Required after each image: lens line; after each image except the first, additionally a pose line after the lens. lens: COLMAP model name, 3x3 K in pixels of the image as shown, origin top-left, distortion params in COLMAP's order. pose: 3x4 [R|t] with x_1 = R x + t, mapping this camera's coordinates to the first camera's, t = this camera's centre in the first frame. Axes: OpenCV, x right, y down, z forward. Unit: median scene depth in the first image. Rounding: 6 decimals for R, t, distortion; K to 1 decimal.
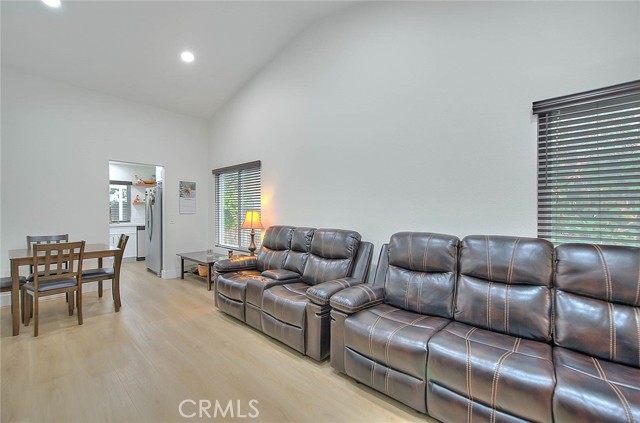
lens RADIAL K [[264.1, 0, 309.8], [0, 264.1, 214.0], [0, 0, 1]] dist [0.000111, -0.000009]
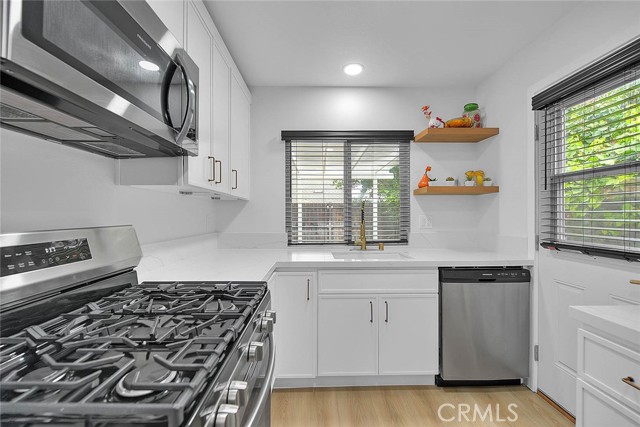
lens RADIAL K [[257.8, 0, 319.0], [0, 257.8, 214.6], [0, 0, 1]] dist [0.001117, -0.000147]
pose [[0.681414, -0.002687, -0.731893, -1.068862], [0.000466, 0.999995, -0.003237, -0.017458], [0.731898, 0.001864, 0.681412, 1.417342]]
